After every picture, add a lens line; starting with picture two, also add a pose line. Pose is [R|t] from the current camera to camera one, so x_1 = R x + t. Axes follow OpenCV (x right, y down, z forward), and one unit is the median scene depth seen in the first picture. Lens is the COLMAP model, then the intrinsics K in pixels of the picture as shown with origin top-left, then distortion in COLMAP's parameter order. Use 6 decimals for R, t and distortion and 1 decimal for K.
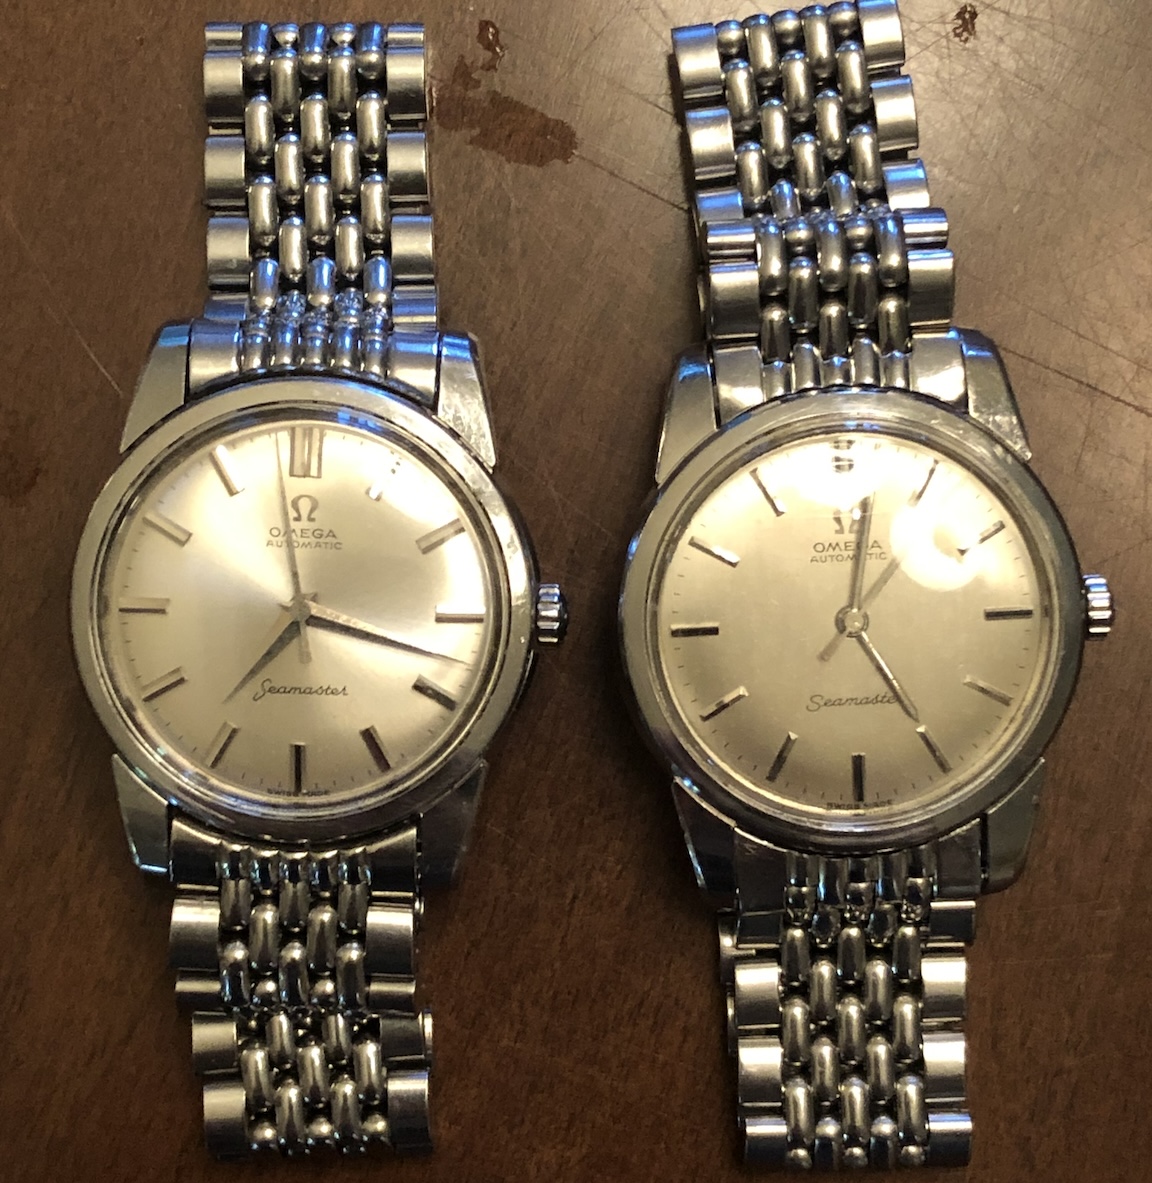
lens RADIAL K [[2523.4, 0, 577.4], [0, 2523.4, 591.5], [0, 0, 1]] dist [0.204132, 0.000000]
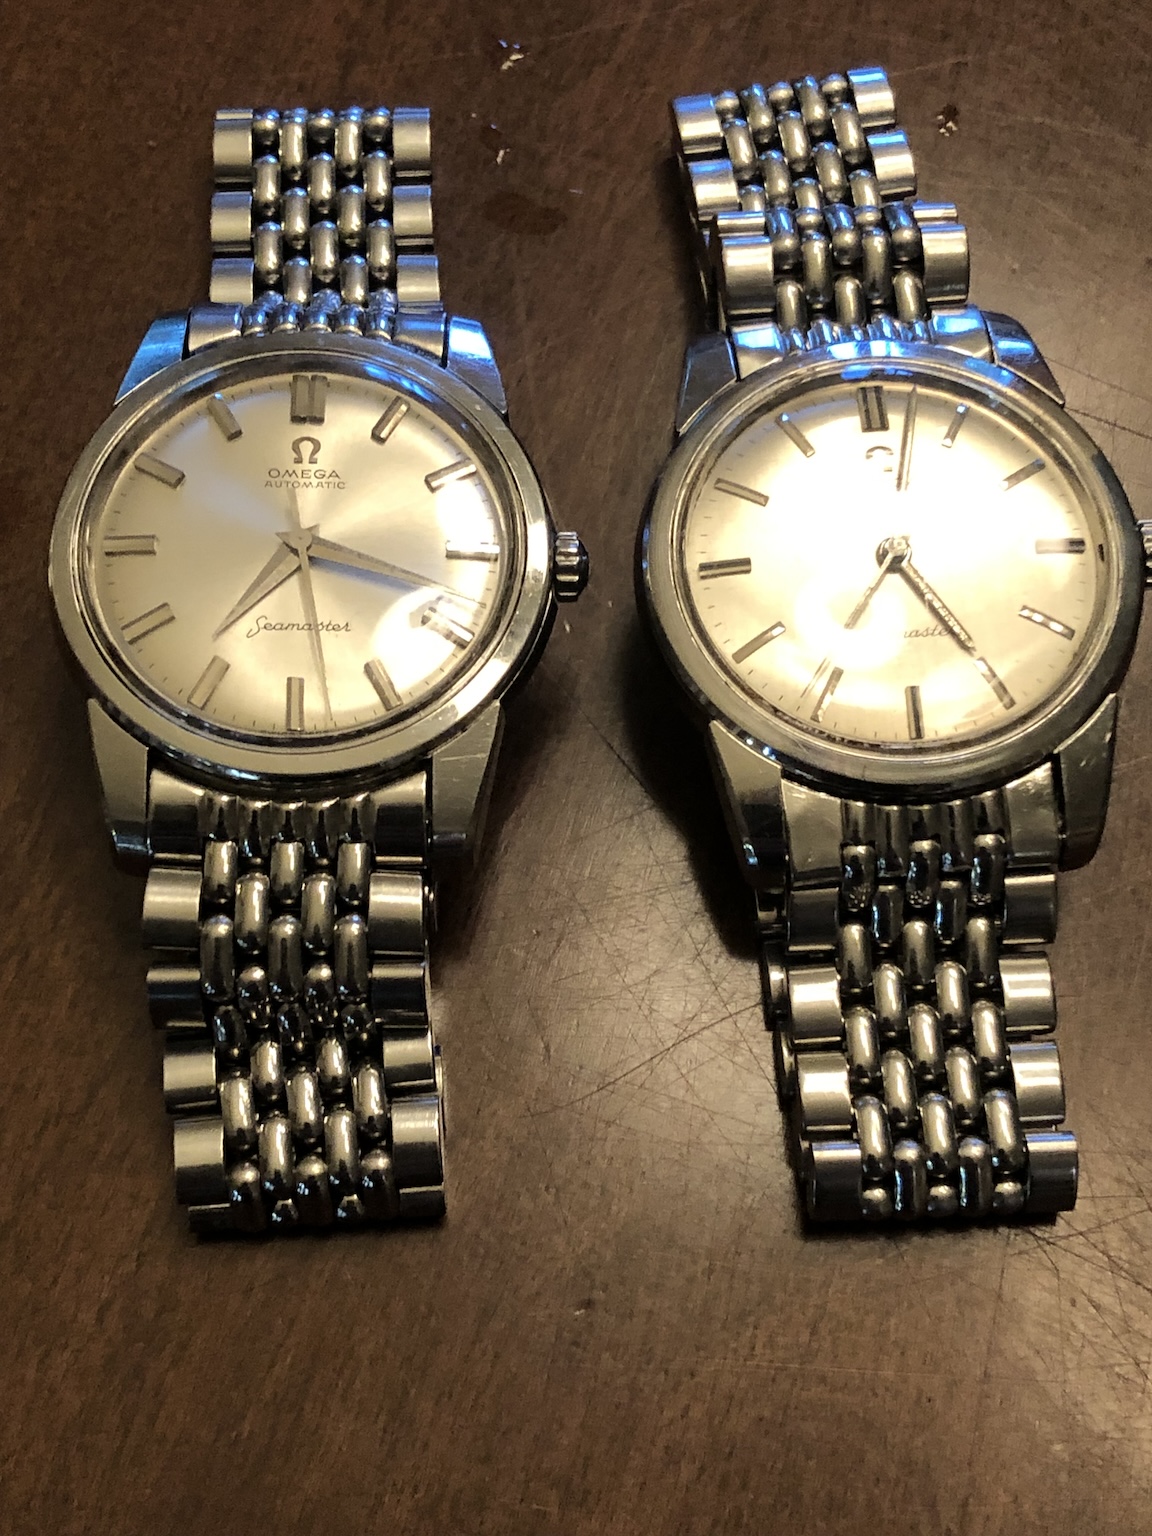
lens RADIAL K [[2283.3, 0, 575.4], [0, 2283.3, 768.0], [0, 0, 1]] dist [0.111114, 0.000000]
pose [[0.999422, -0.019370, 0.027943, -0.031858], [0.028870, 0.917574, -0.396516, 0.394007], [-0.017960, 0.397094, 0.917602, 0.247218]]
